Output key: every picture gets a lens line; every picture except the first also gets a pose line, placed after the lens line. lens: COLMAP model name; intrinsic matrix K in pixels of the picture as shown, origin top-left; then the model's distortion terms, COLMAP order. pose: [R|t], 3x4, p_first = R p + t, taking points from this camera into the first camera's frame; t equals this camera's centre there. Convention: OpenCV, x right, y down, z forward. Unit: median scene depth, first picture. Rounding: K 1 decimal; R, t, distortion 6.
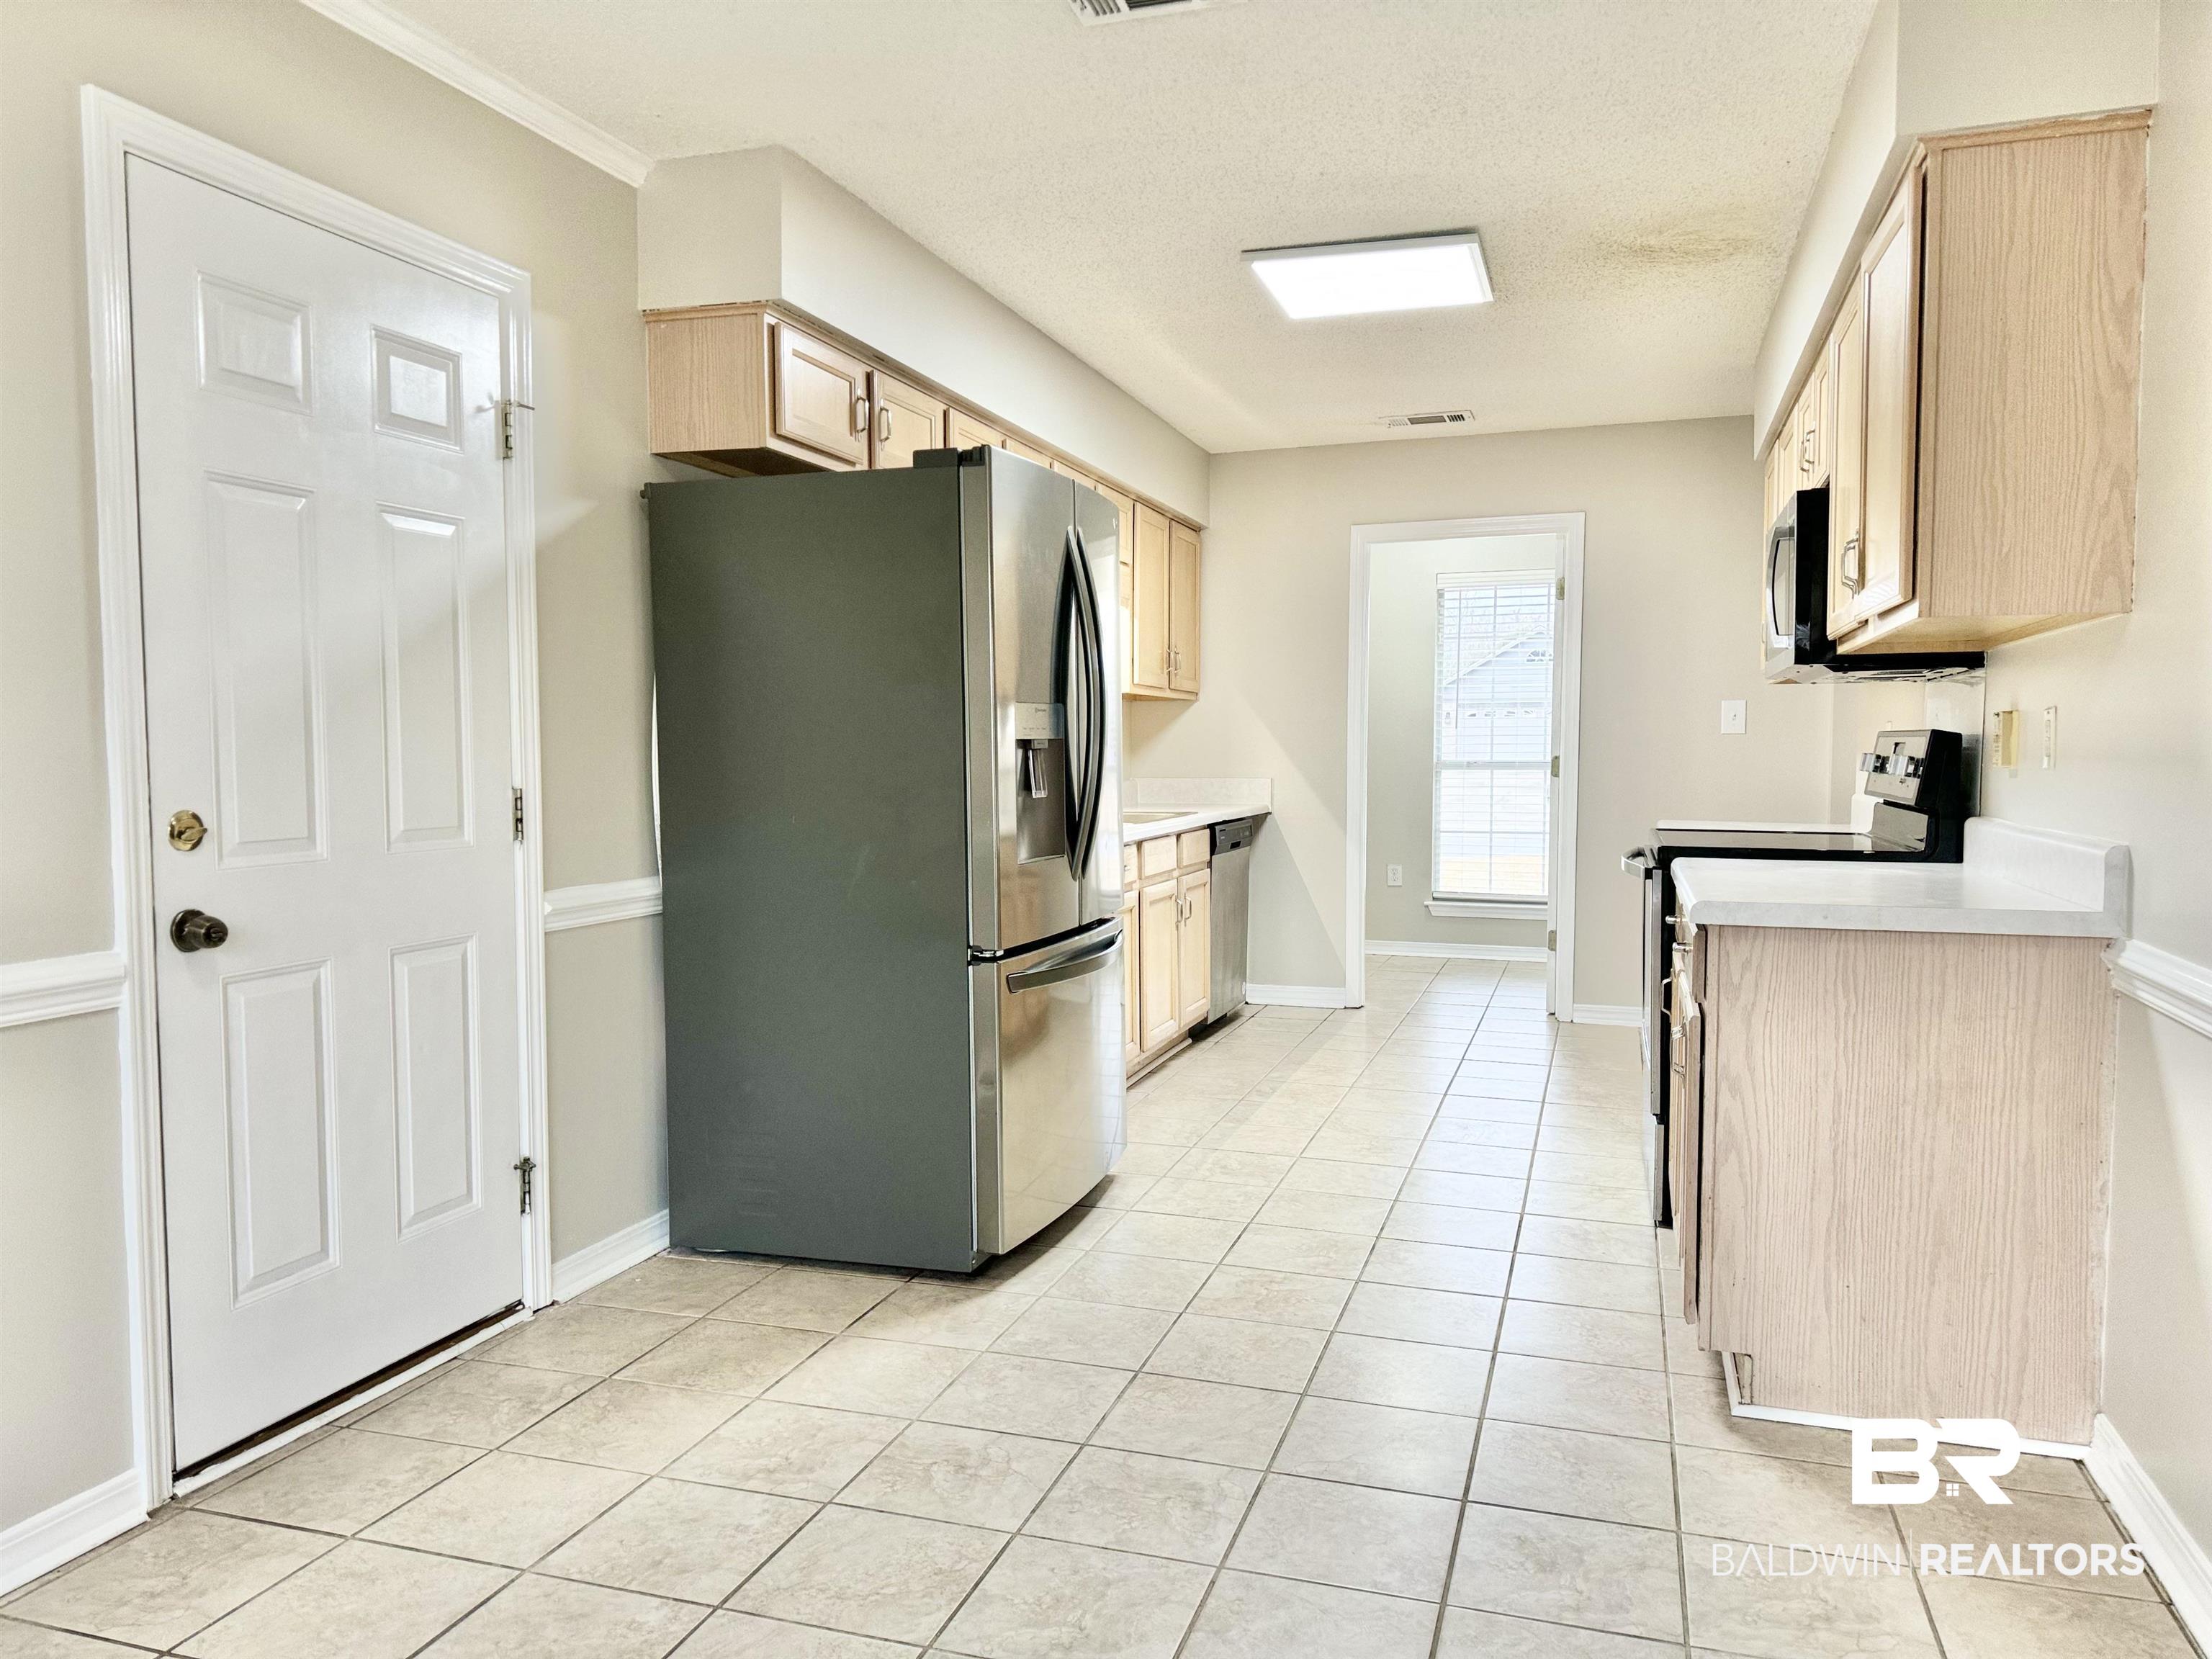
lens RADIAL K [[1534.5, 0, 1128.1], [0, 1534.5, 826.8], [0, 0, 1]] dist [0.098476, -0.108473]
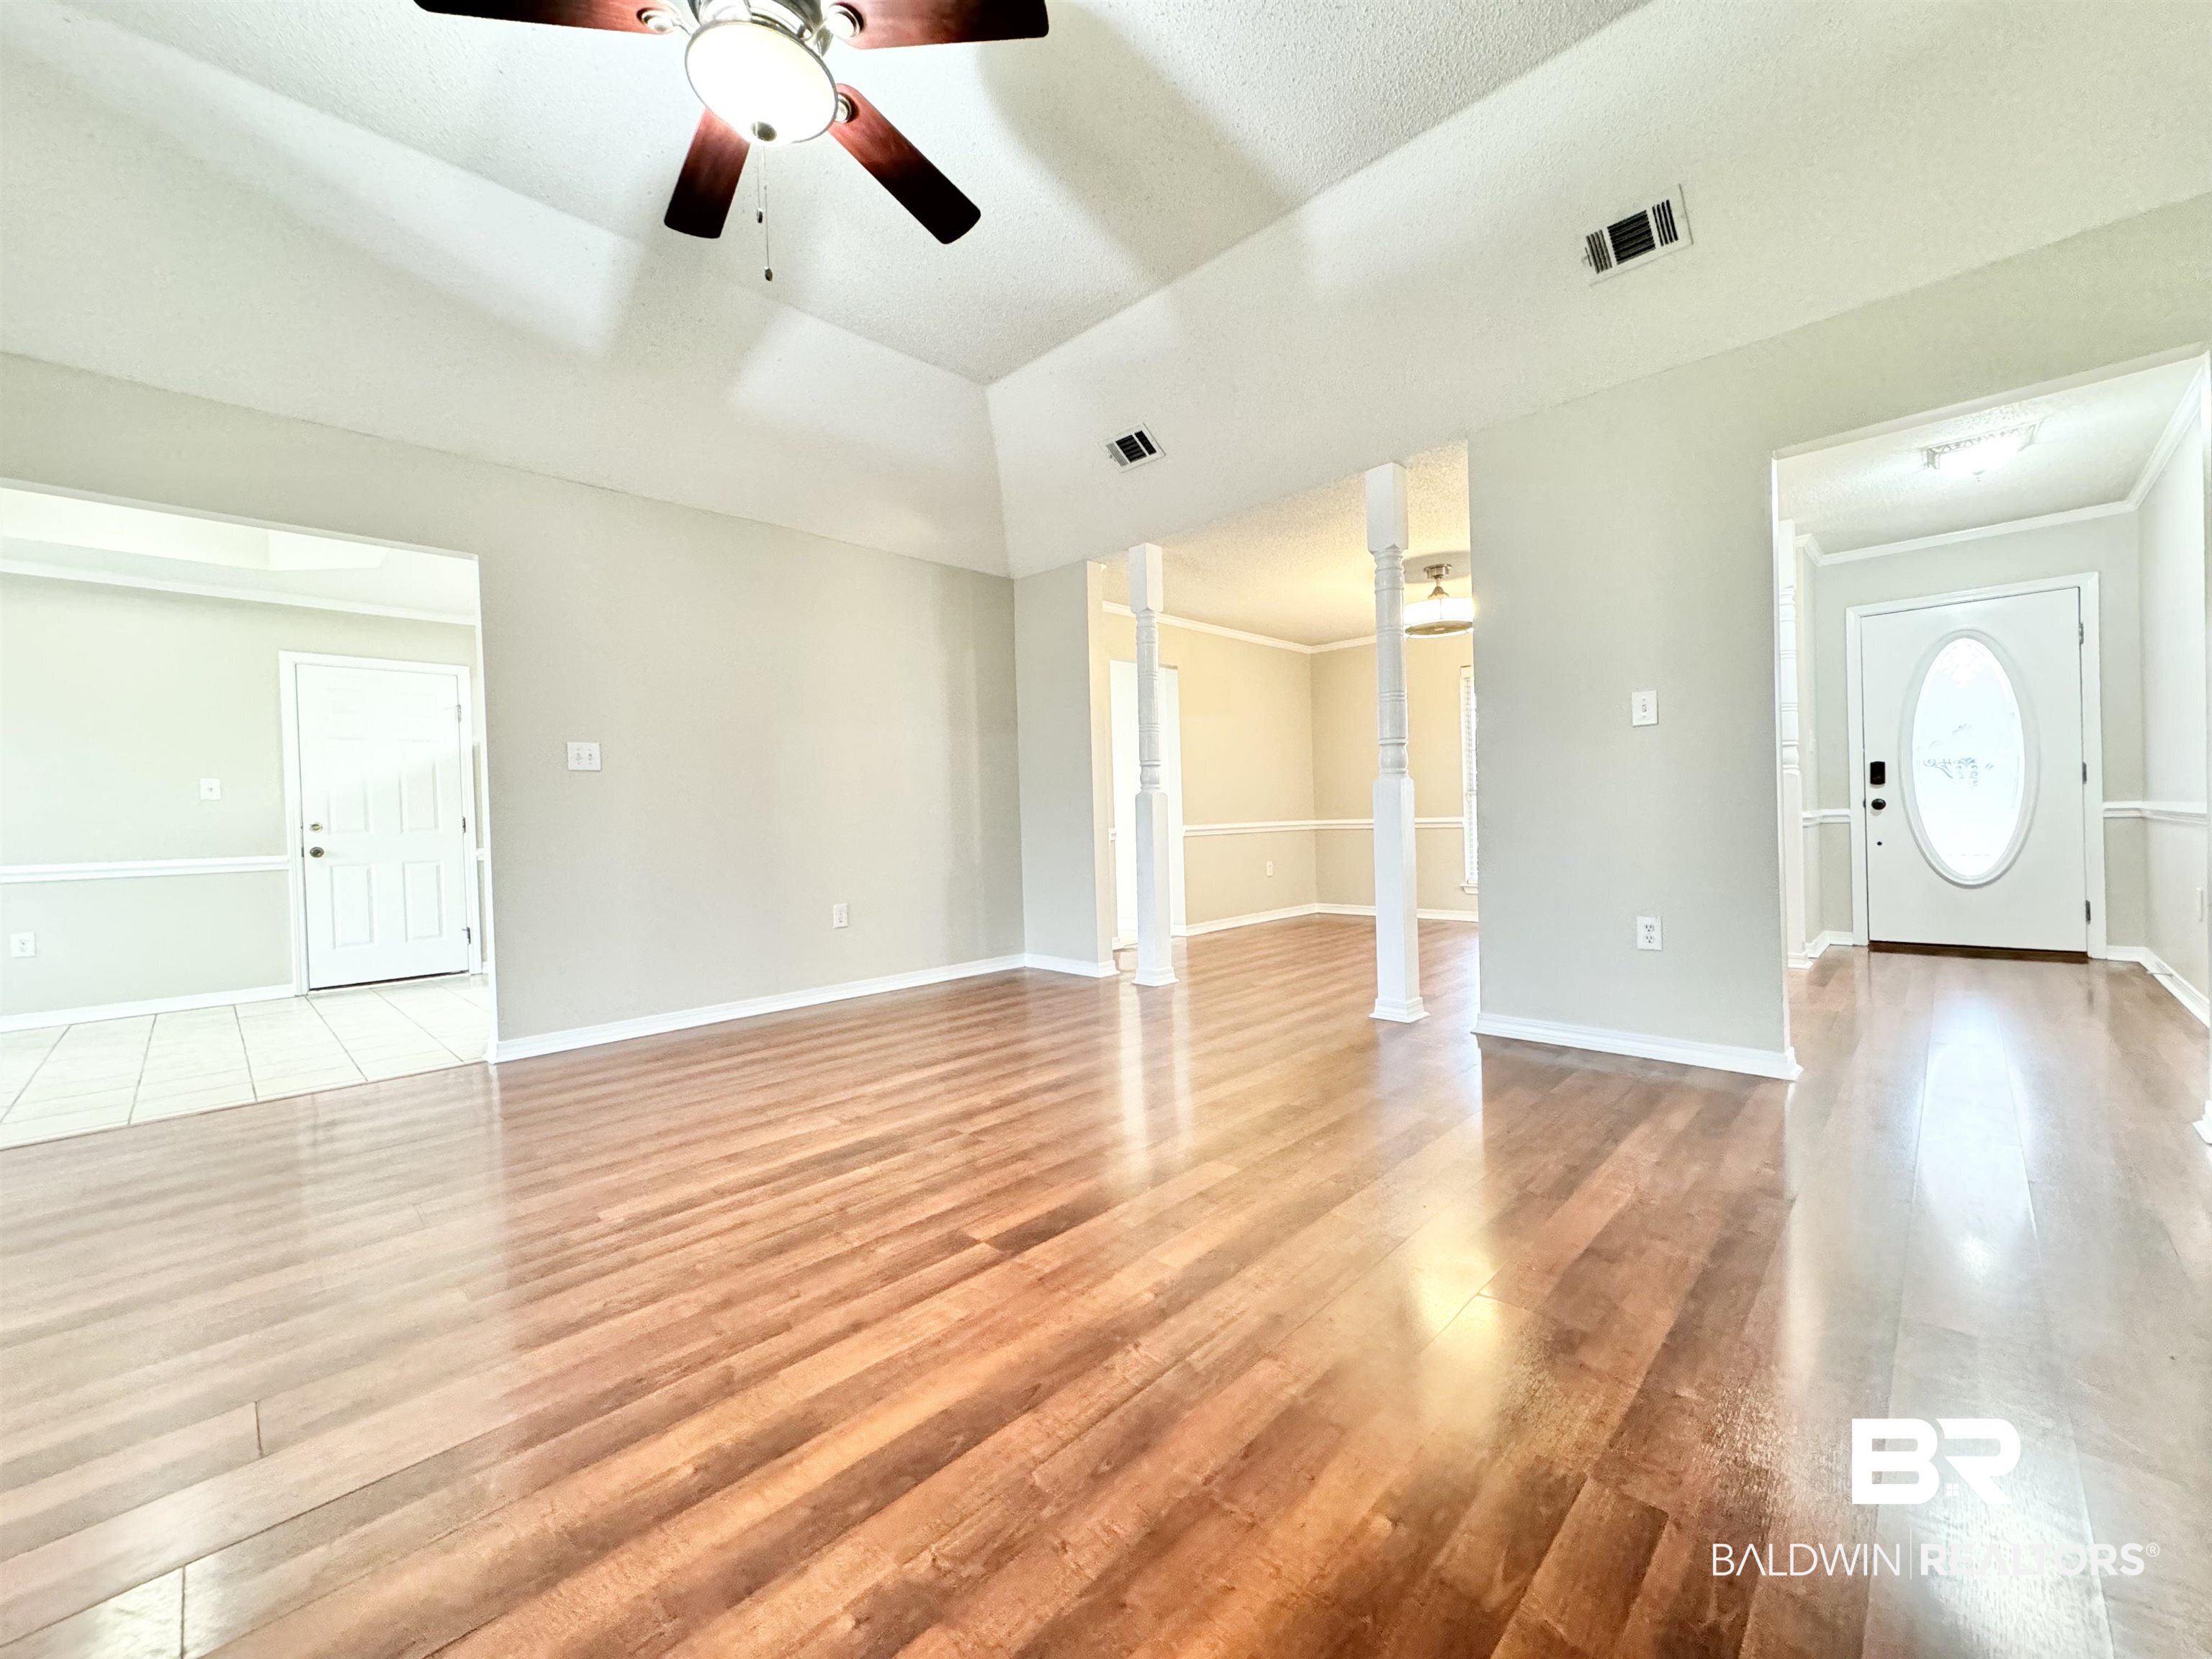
lens RADIAL K [[878.3, 0, 1137.9], [0, 878.3, 824.7], [0, 0, 1]] dist [0.001200, 0.000144]
pose [[0.903251, -0.025158, -0.428375, 1.588434], [0.008269, 0.999115, -0.041241, 0.074925], [0.429034, 0.033708, 0.902659, -0.086723]]
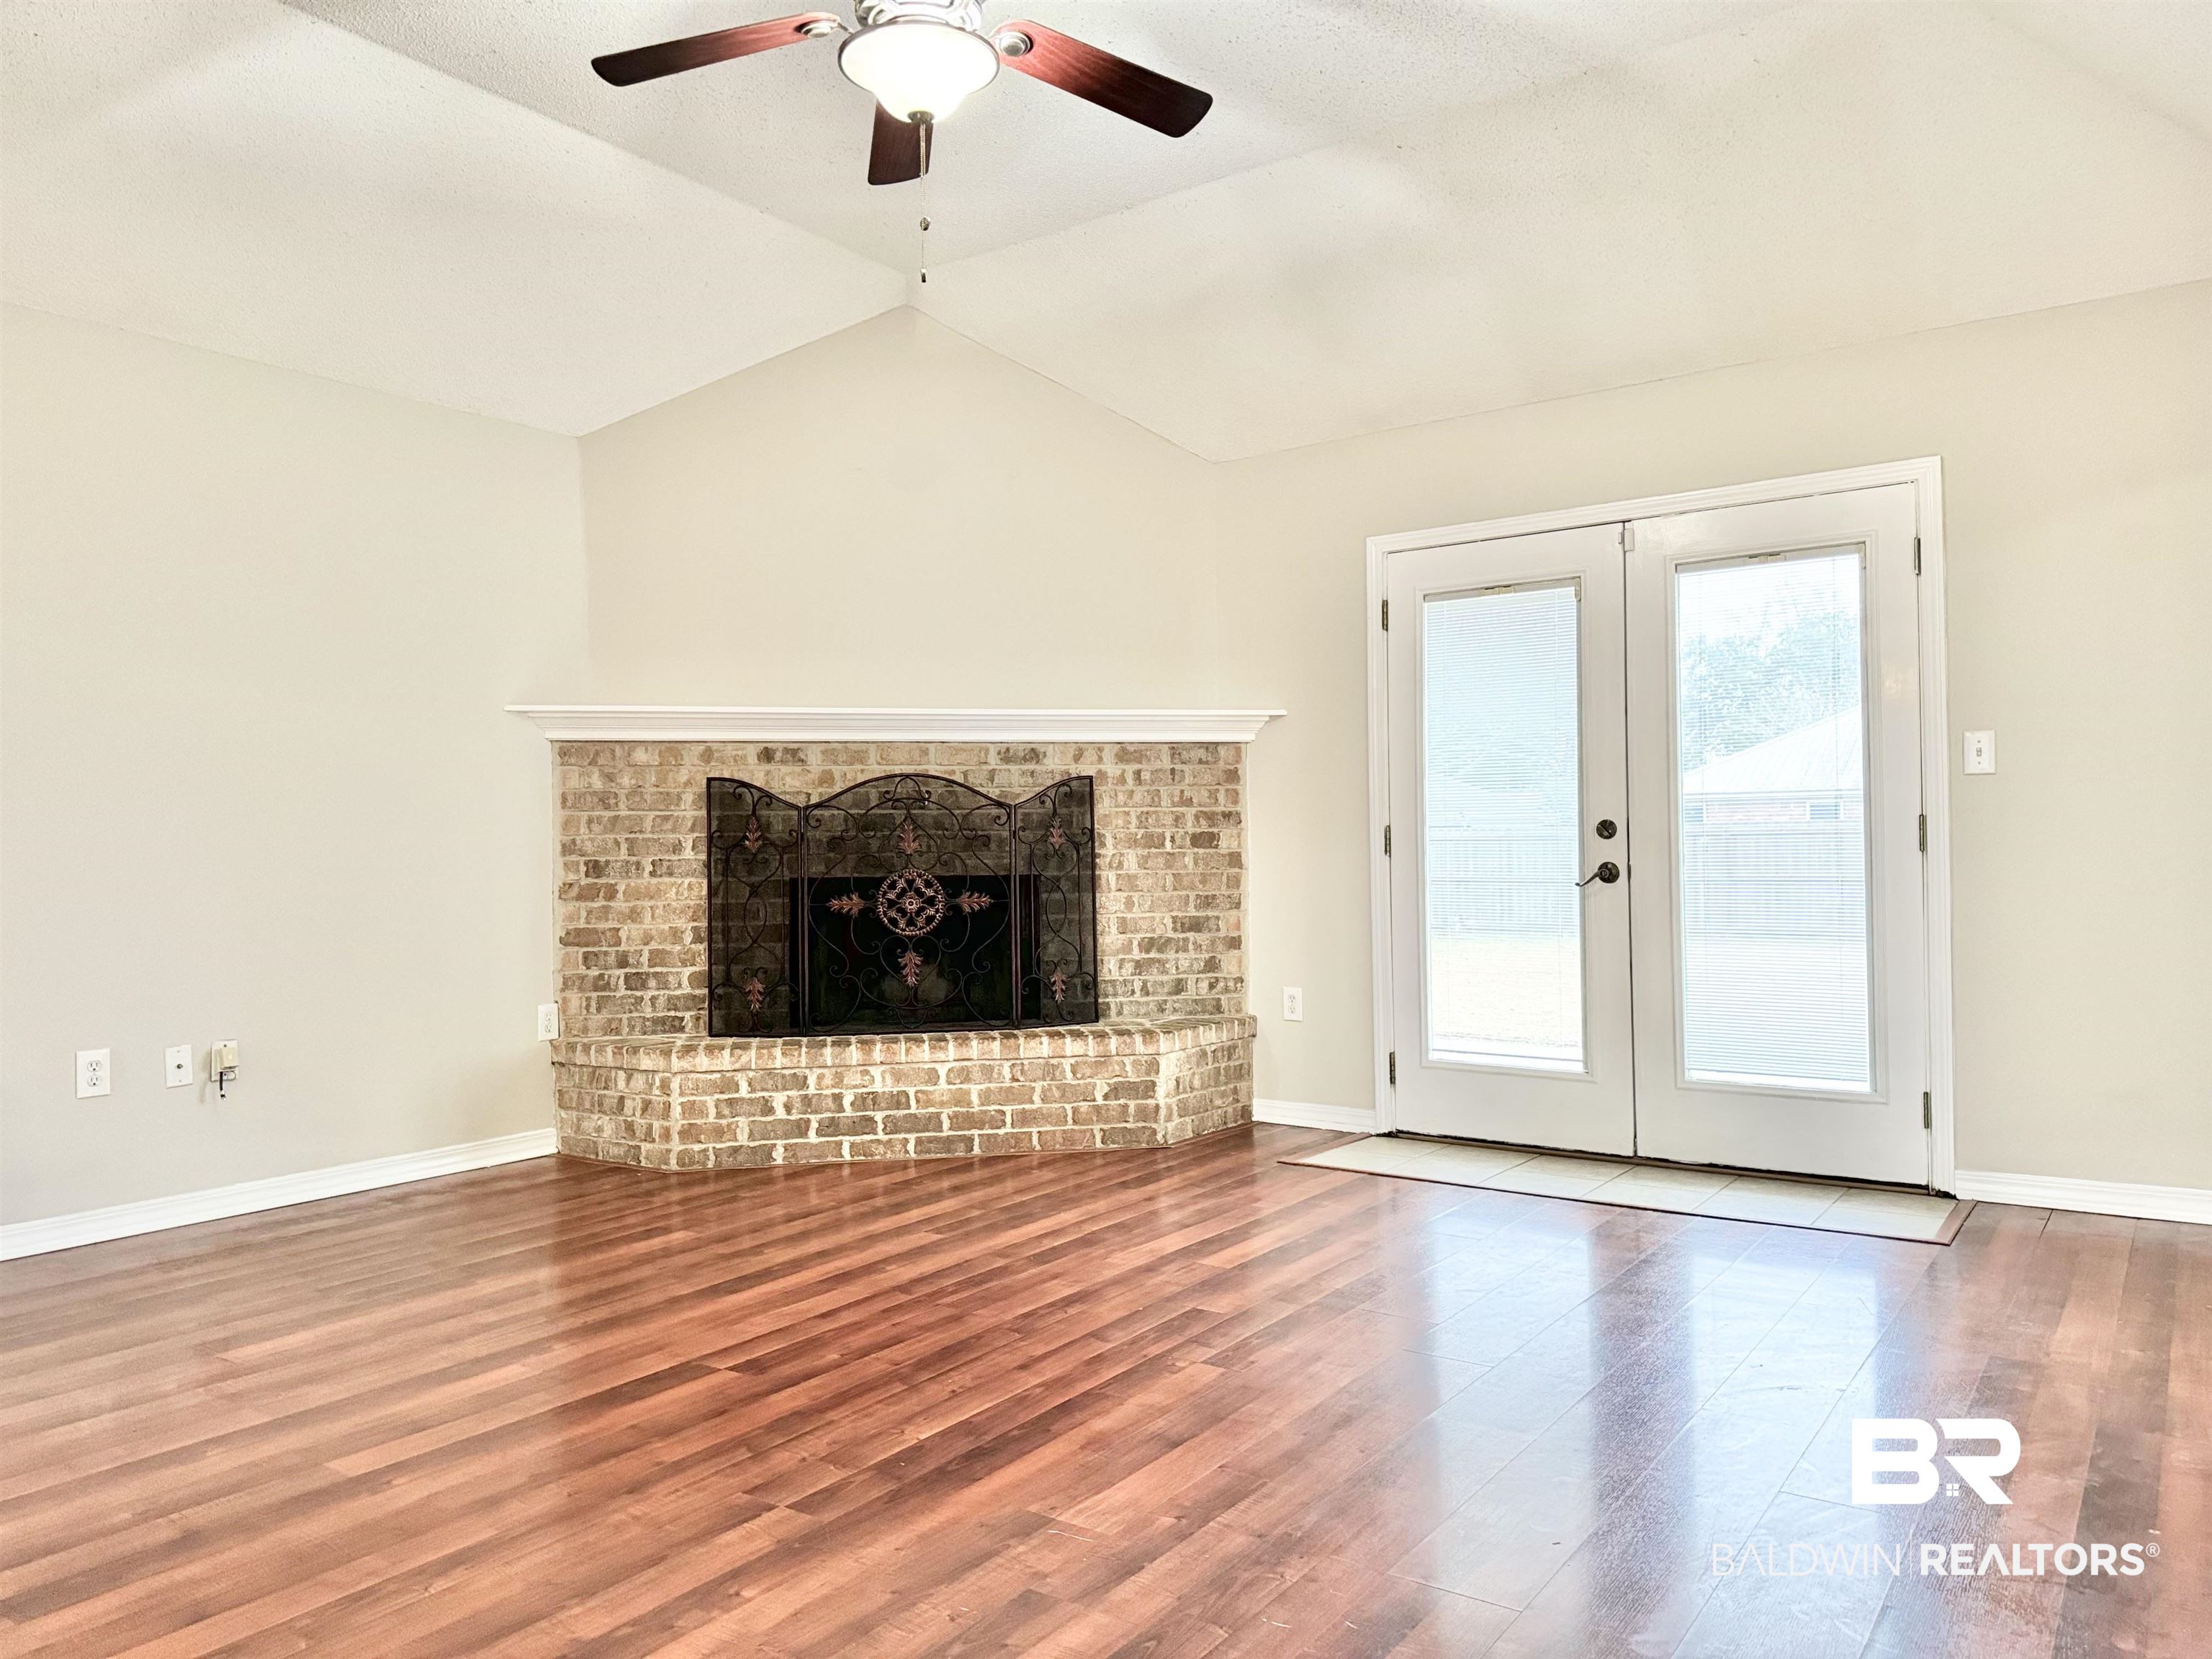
lens RADIAL K [[1534.5, 0, 1128.1], [0, 1534.5, 826.8], [0, 0, 1]] dist [0.098476, -0.108473]
pose [[-0.953727, 0.012602, 0.300409, 0.743204], [0.025014, 0.998983, 0.037509, -0.021471], [-0.299631, 0.043288, -0.953073, 1.177175]]
